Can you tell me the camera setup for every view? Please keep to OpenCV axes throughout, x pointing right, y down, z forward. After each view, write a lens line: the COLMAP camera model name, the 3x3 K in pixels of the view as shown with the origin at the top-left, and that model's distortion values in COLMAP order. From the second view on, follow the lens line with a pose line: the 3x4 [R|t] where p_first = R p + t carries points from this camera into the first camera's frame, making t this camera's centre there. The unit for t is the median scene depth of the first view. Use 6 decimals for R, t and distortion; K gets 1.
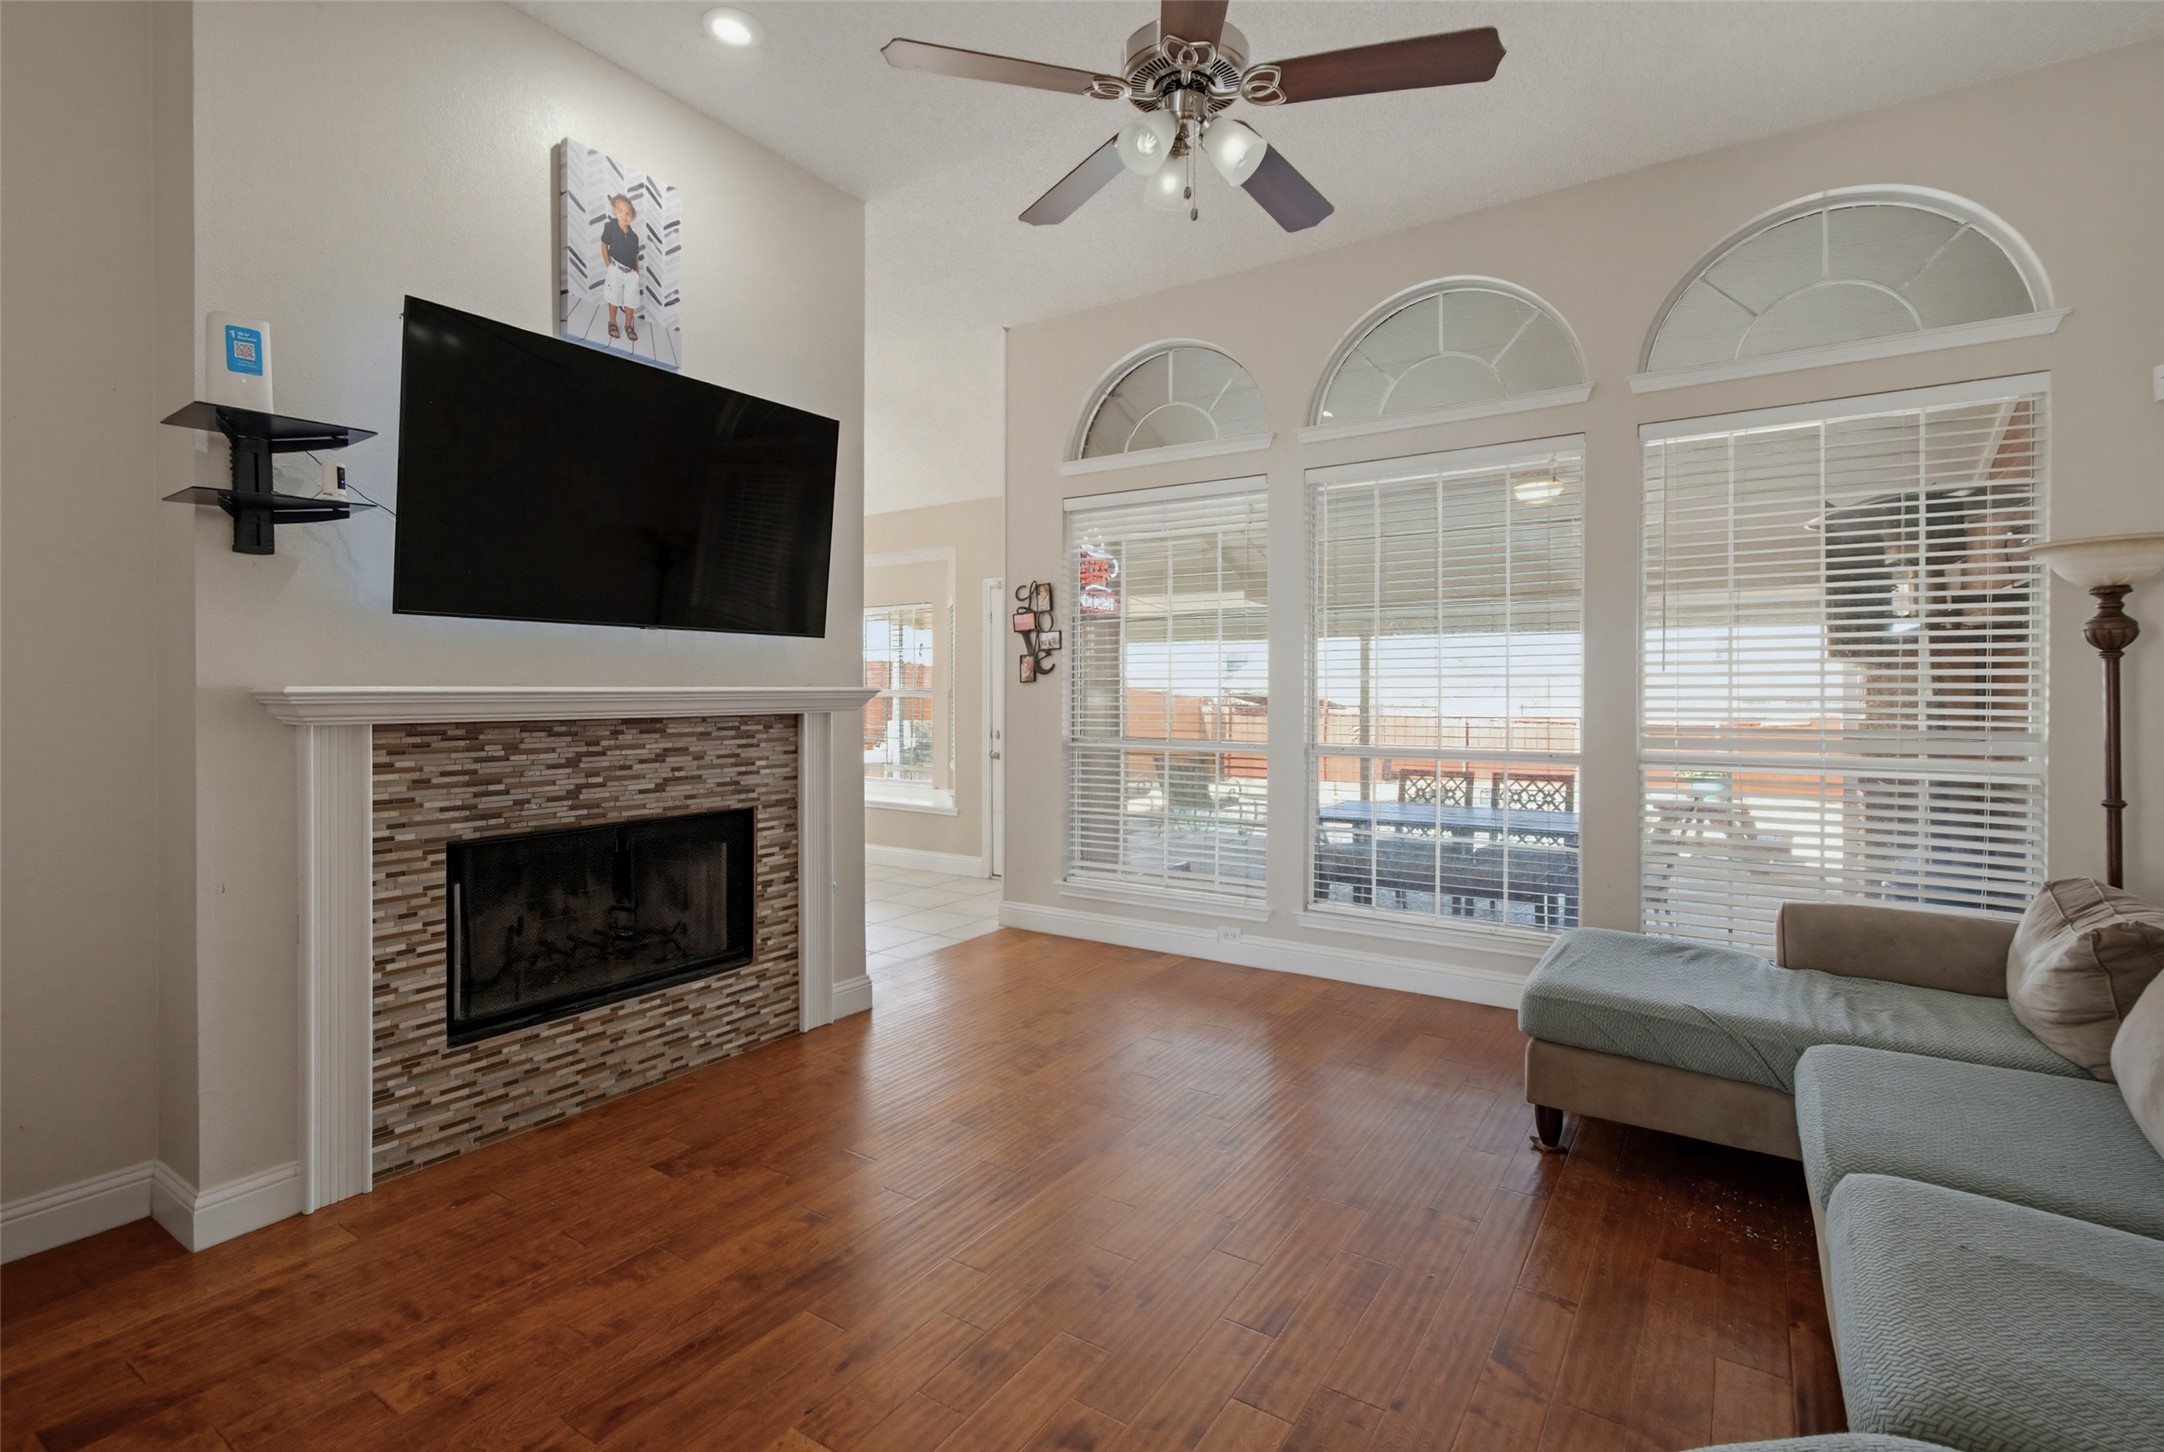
lens RADIAL K [[1003.5, 0, 1077.3], [0, 1003.5, 698.2], [0, 0, 1]] dist [0.005045, -0.000858]
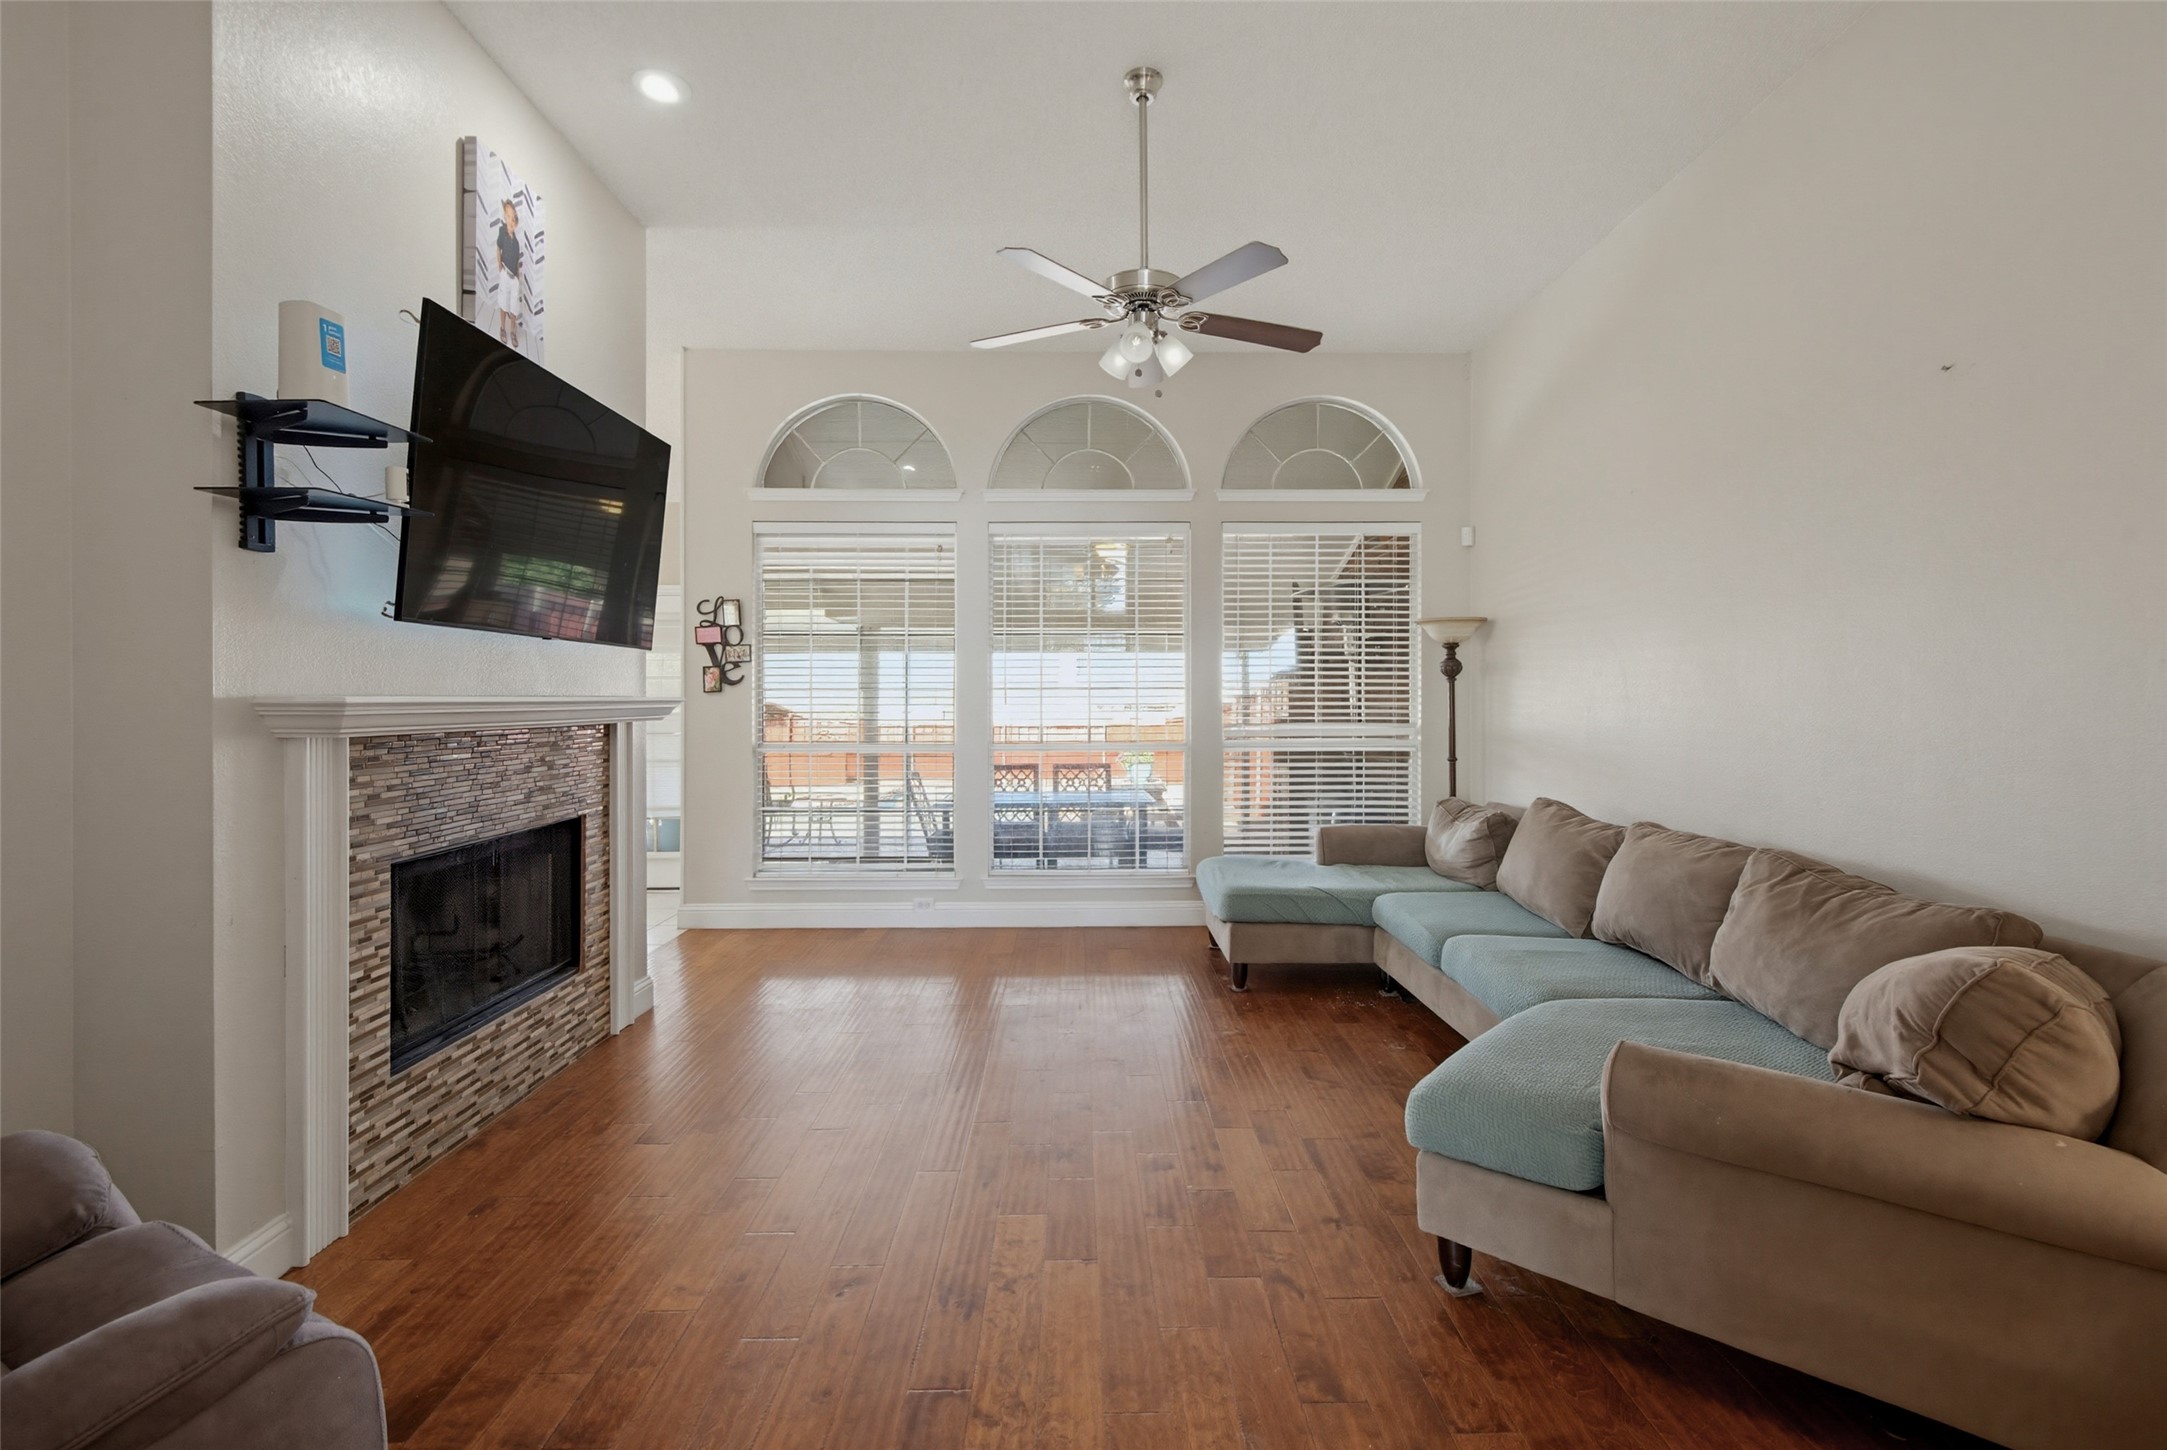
lens RADIAL K [[1004.9, 0, 1083.3], [0, 1004.9, 709.6], [0, 0, 1]] dist [0.005045, -0.000858]
pose [[0.821301, -0.006948, 0.570452, -0.601518], [0.006208, 0.999975, 0.003242, 0.001603], [-0.570461, 0.000878, 0.821324, -0.147367]]
